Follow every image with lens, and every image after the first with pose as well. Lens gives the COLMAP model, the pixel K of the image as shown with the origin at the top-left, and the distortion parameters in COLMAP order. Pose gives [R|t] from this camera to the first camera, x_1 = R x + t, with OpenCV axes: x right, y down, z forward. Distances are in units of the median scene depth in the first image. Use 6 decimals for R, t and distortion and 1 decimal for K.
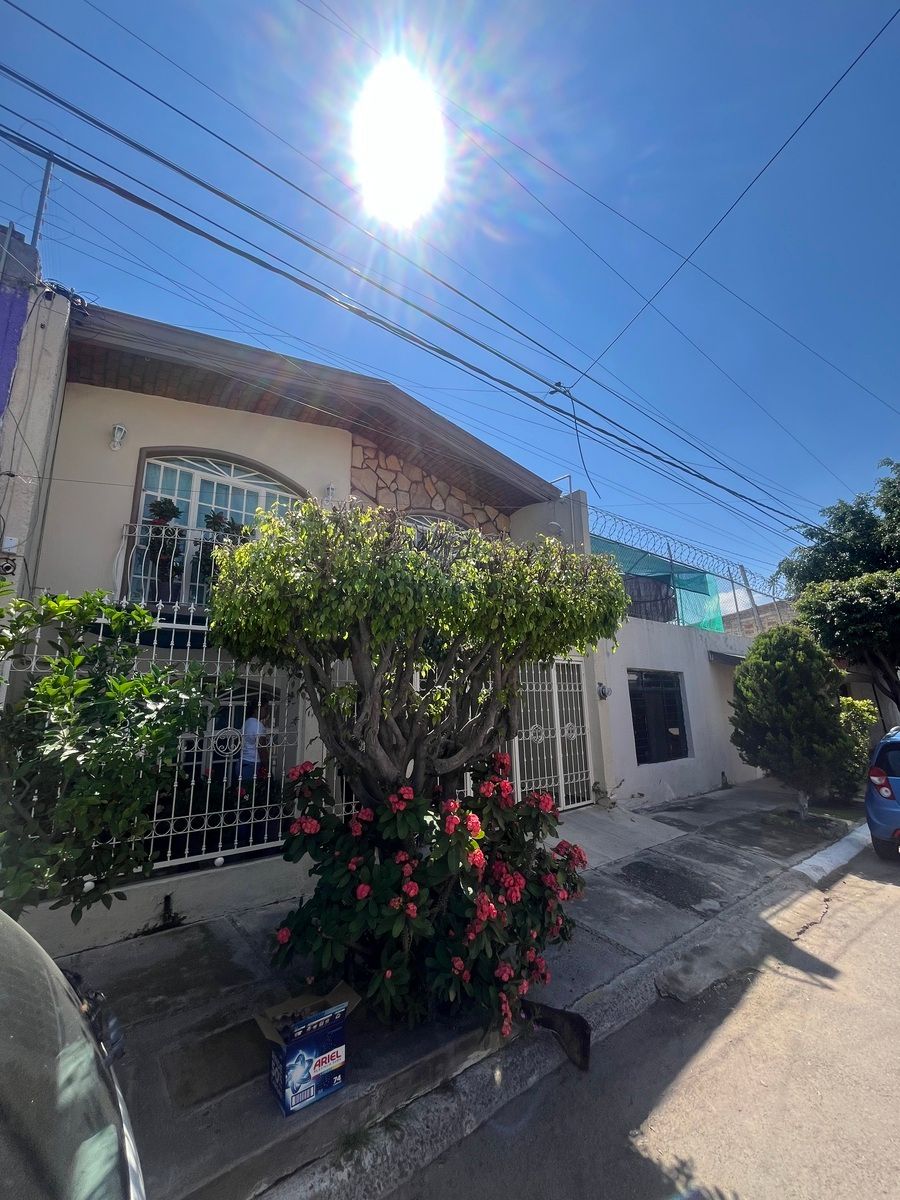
lens RADIAL K [[485.9, 0, 452.3], [0, 485.9, 600.0], [0, 0, 1]] dist [-0.002174, -0.000076]
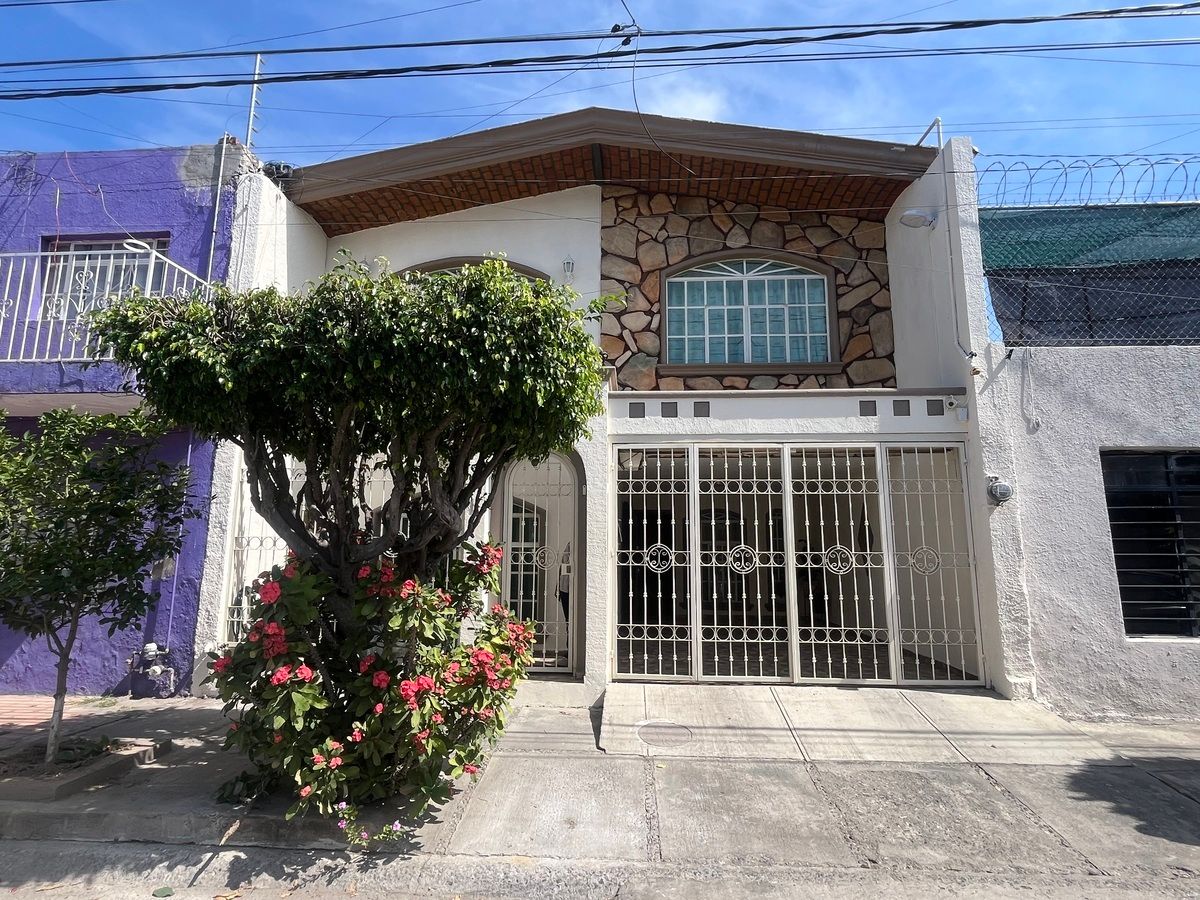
lens RADIAL K [[645.4, 0, 599.2], [0, 645.4, 451.3], [0, 0, 1]] dist [-0.001295, -0.000850]
pose [[0.746186, -0.082963, -0.660548, 0.463345], [0.122428, 0.992383, 0.013661, 0.077768], [0.654383, -0.091063, 0.750660, 0.160471]]
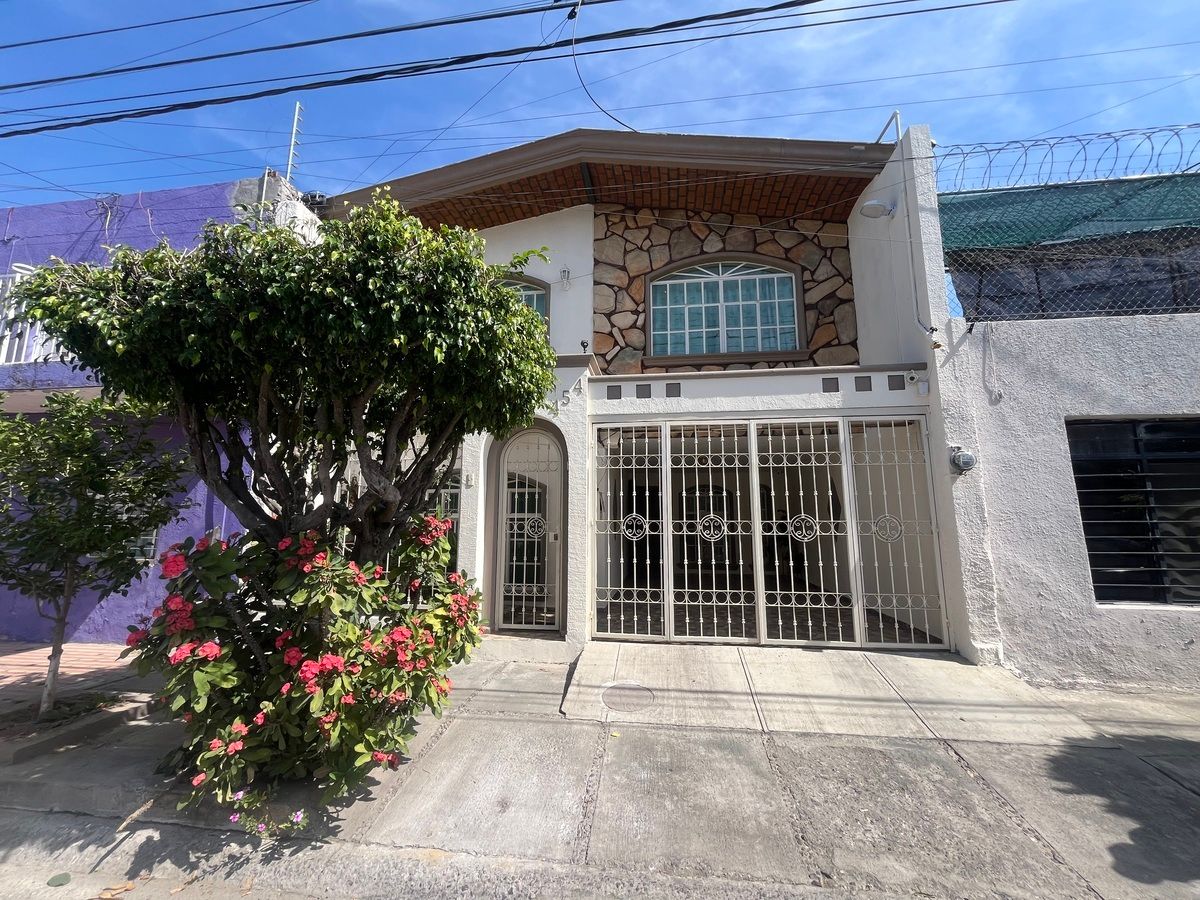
lens RADIAL K [[485.9, 0, 599.0], [0, 485.9, 449.4], [0, 0, 1]] dist [-0.002174, -0.000076]
pose [[0.695811, -0.087960, -0.712819, 0.424216], [0.138555, 0.990269, 0.013052, 0.109569], [0.704734, -0.107846, 0.701227, 0.311058]]
